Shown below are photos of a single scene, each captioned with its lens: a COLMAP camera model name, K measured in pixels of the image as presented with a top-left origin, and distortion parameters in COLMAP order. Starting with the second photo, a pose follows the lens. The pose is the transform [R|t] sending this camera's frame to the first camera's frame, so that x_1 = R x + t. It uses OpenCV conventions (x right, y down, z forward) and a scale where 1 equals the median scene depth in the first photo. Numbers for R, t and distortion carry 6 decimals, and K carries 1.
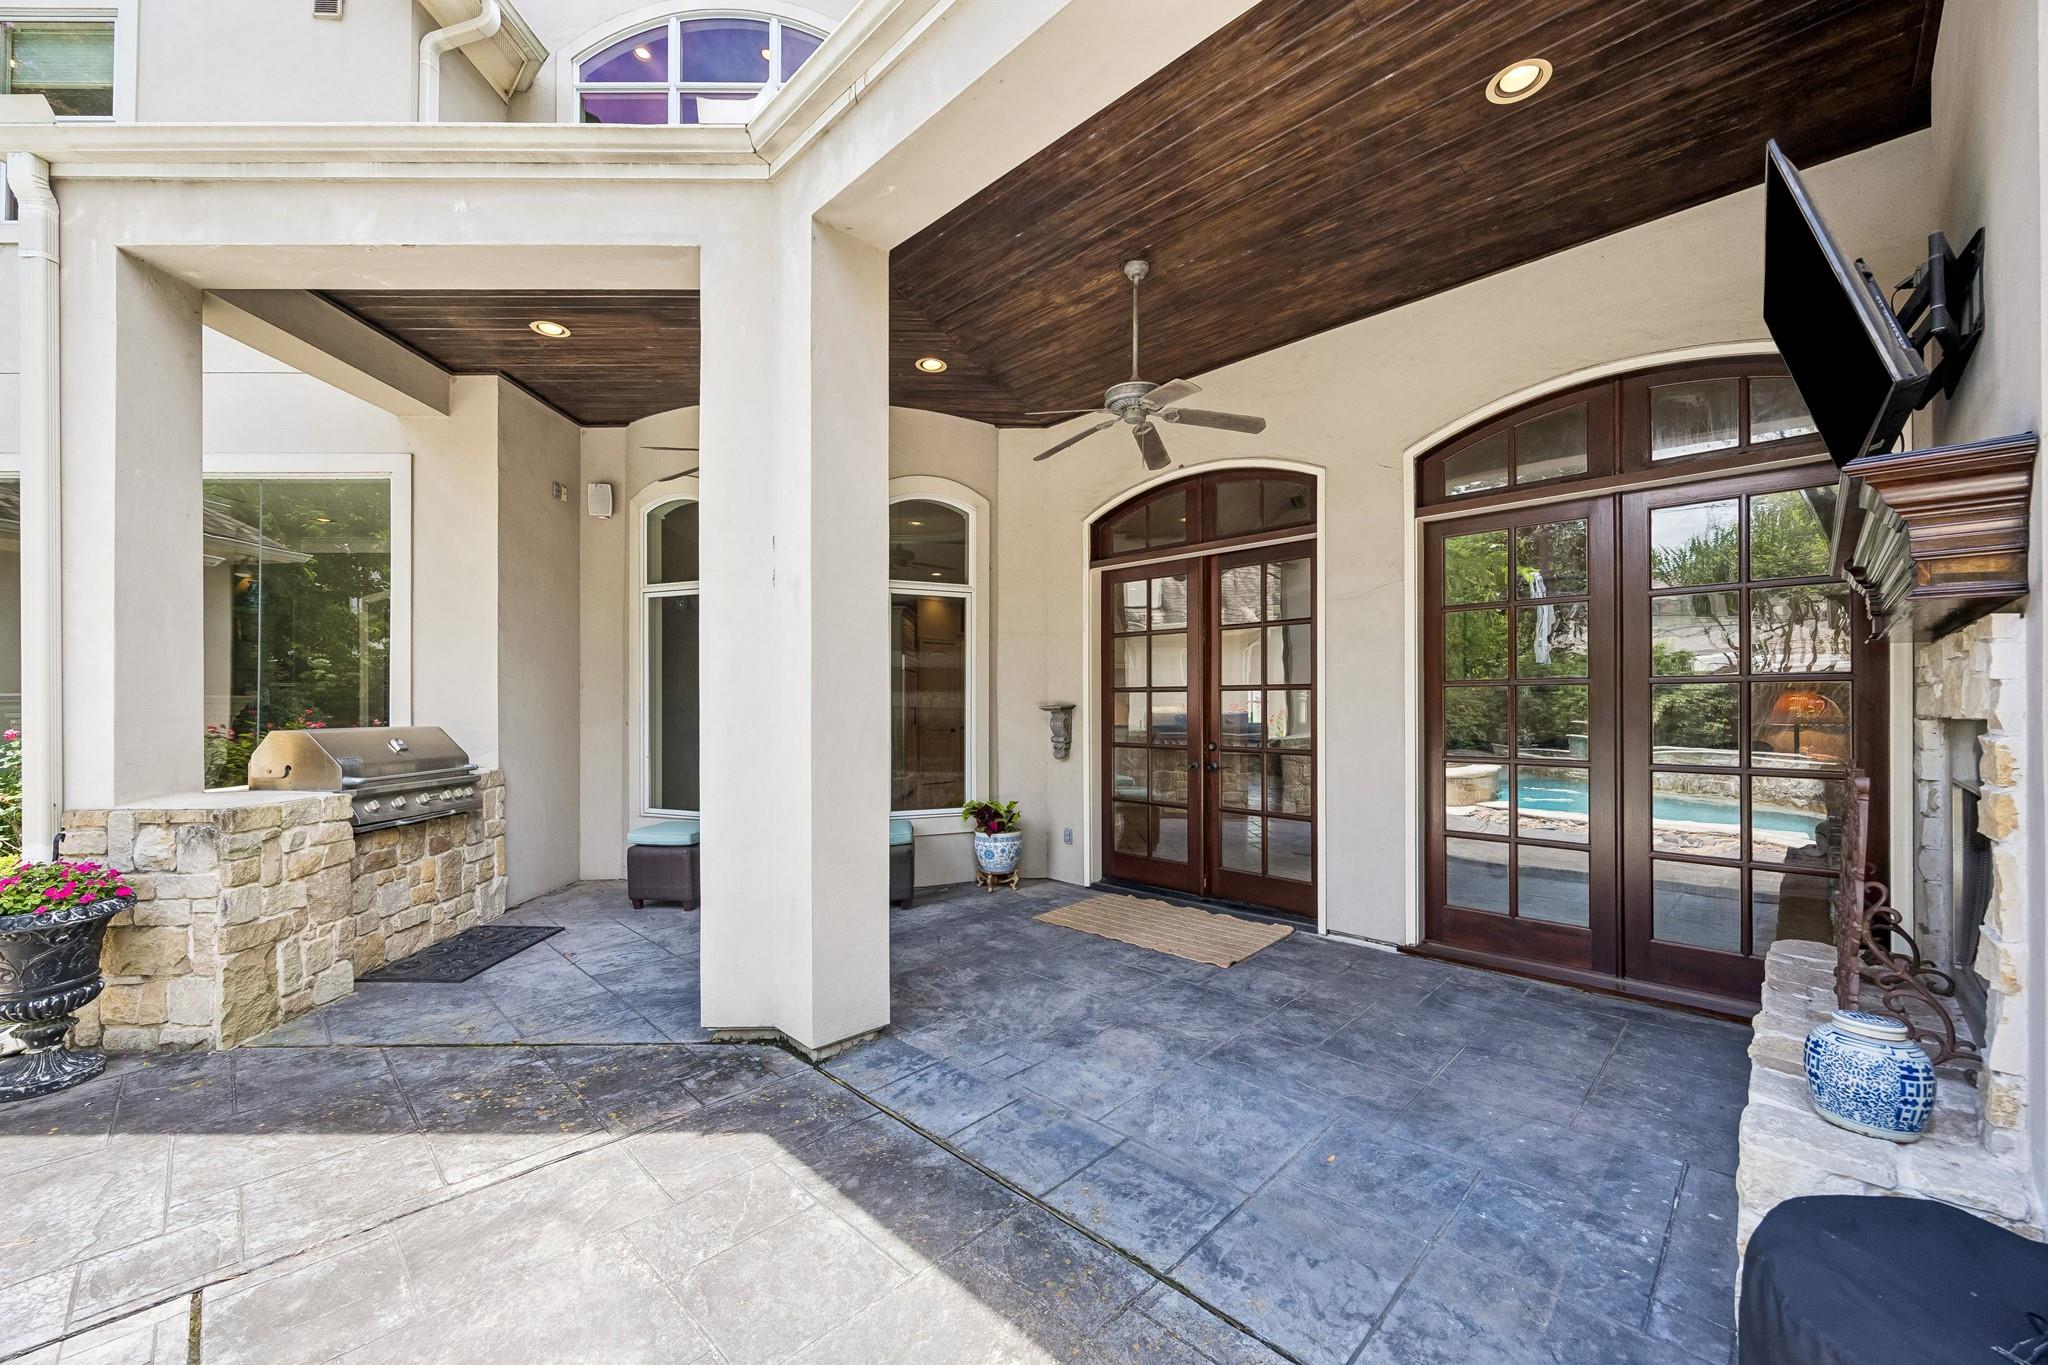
lens RADIAL K [[818.0, 0, 1024.0], [0, 818.0, 682.5], [0, 0, 1]] dist [-0.000033, 0.000026]
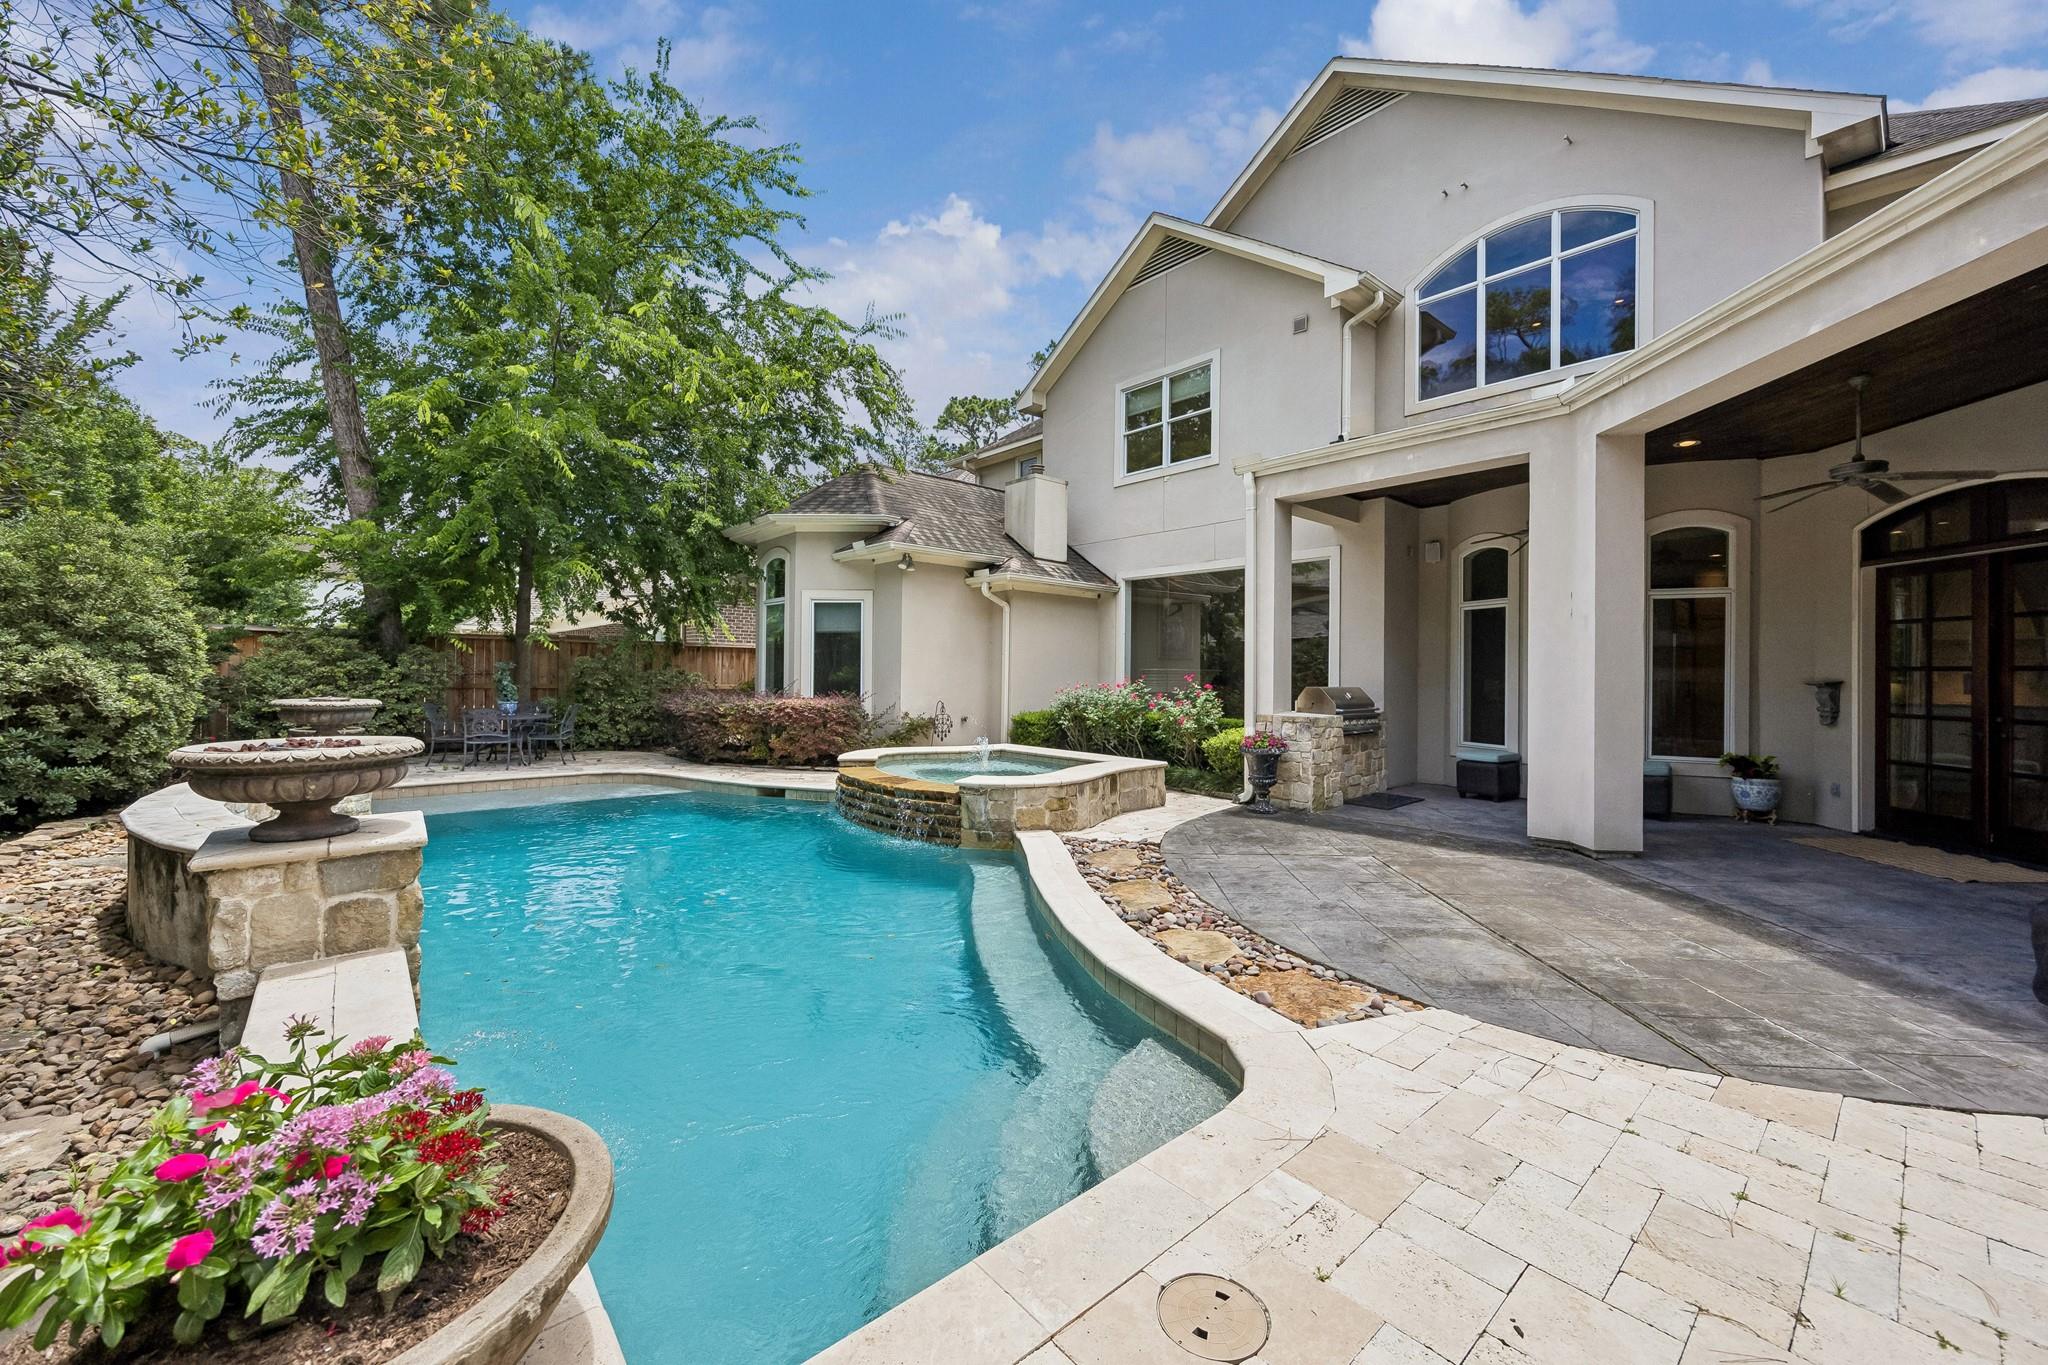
lens RADIAL K [[781.8, 0, 1025.8], [0, 781.8, 675.7], [0, 0, 1]] dist [-0.009638, 0.000017]
pose [[0.654900, 0.009974, -0.755650, 0.139809], [0.010502, 0.999696, 0.022297, -0.019323], [0.755642, -0.022538, 0.654597, -0.681420]]
